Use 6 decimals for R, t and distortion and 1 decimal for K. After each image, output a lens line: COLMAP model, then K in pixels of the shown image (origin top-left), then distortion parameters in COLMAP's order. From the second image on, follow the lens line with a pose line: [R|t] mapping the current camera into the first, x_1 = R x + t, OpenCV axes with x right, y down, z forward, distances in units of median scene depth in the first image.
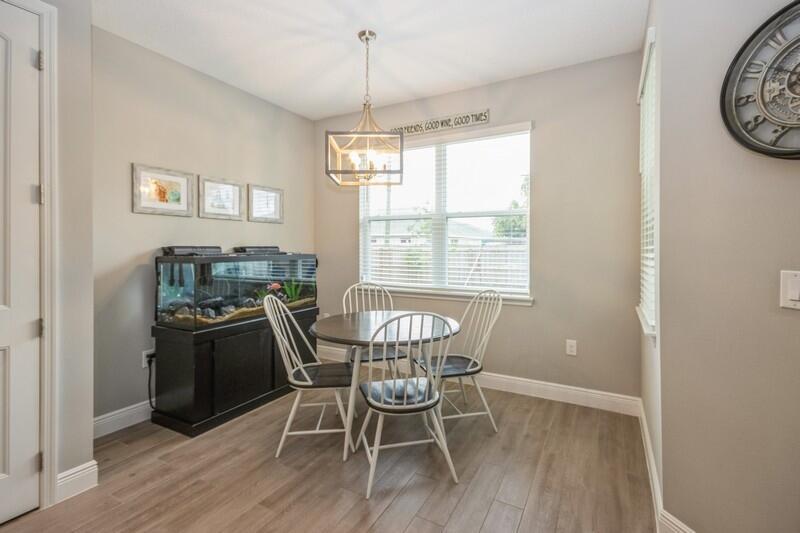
lens RADIAL K [[371.2, 0, 400.8], [0, 371.2, 254.5], [0, 0, 1]] dist [0.000465, -0.000251]
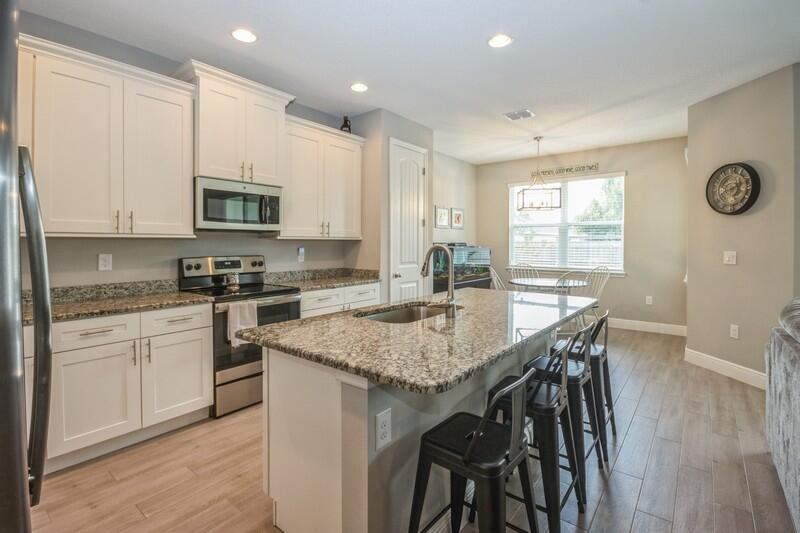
lens RADIAL K [[377.0, 0, 400.9], [0, 377.0, 247.7], [0, 0, 1]] dist [-0.000023, -0.000144]
pose [[0.987153, 0.001090, -0.159776, -0.390917], [-0.001808, 0.999989, -0.004346, 0.011317], [0.159769, 0.004580, 0.987144, -0.887274]]
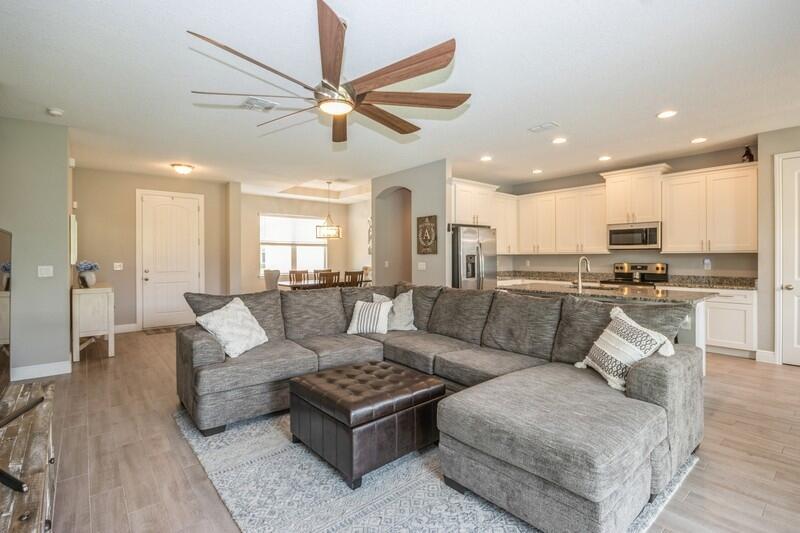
lens RADIAL K [[371.2, 0, 400.8], [0, 371.2, 254.5], [0, 0, 1]] dist [0.000465, -0.000251]
pose [[-0.365964, -0.006479, -0.930606, 1.085979], [-0.012023, 0.999925, -0.002234, 0.006642], [0.930551, 0.010371, -0.366015, -0.374940]]
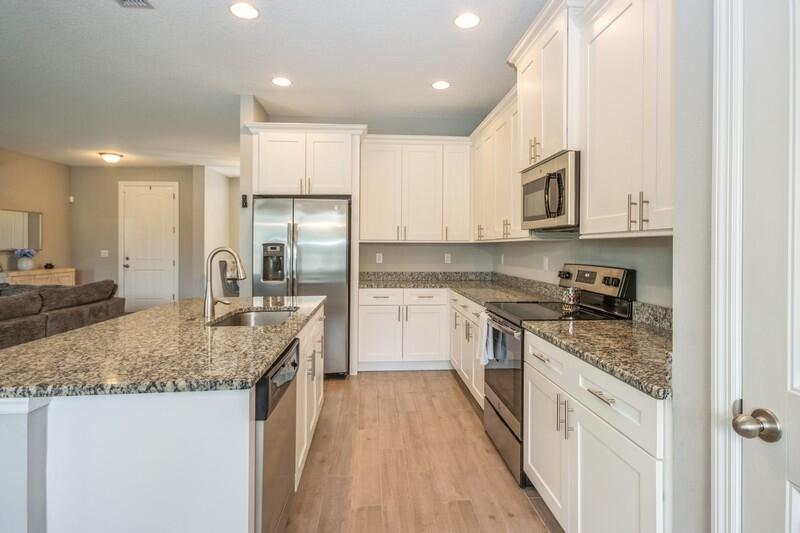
lens RADIAL K [[418.0, 0, 400.7], [0, 418.0, 245.4], [0, 0, 1]] dist [0.013520, 0.000492]
pose [[-0.828065, -0.005375, -0.560607, -0.280589], [-0.012935, 0.999871, 0.009520, -0.009042], [0.560483, 0.015135, -0.828027, 0.508101]]
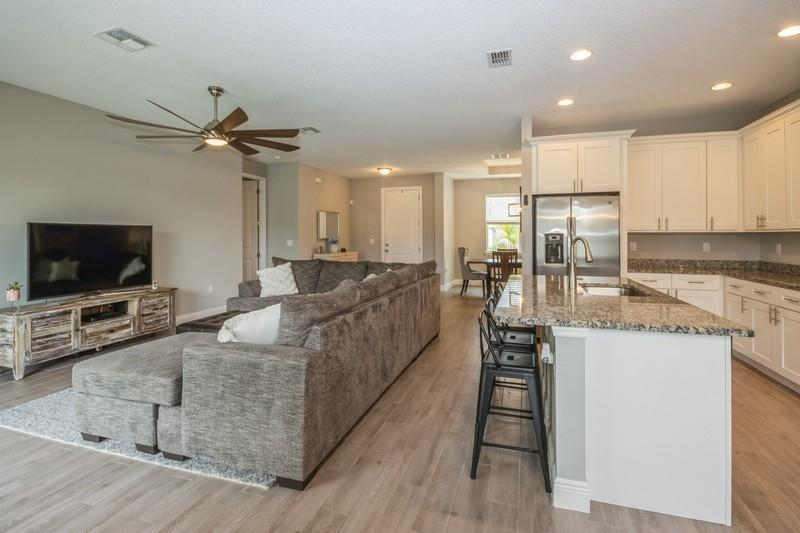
lens RADIAL K [[374.1, 0, 417.4], [0, 374.1, 233.9], [0, 0, 1]] dist [0.001490, 0.000045]
pose [[-0.971306, -0.004543, -0.237789, 0.138096], [-0.007099, 0.999926, 0.009894, -0.006927], [0.237727, 0.011299, -0.971266, 0.478935]]
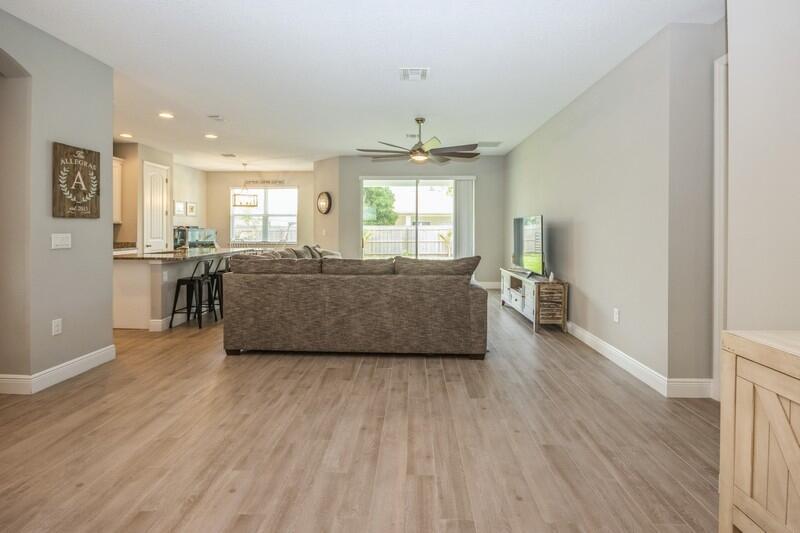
lens RADIAL K [[387.1, 0, 401.4], [0, 387.1, 232.1], [0, 0, 1]] dist [0.001354, 0.000093]
pose [[0.887760, -0.002770, 0.460299, -0.353680], [0.005941, 0.999968, -0.005440, 0.045997], [-0.460269, 0.007564, 0.887747, -2.186938]]
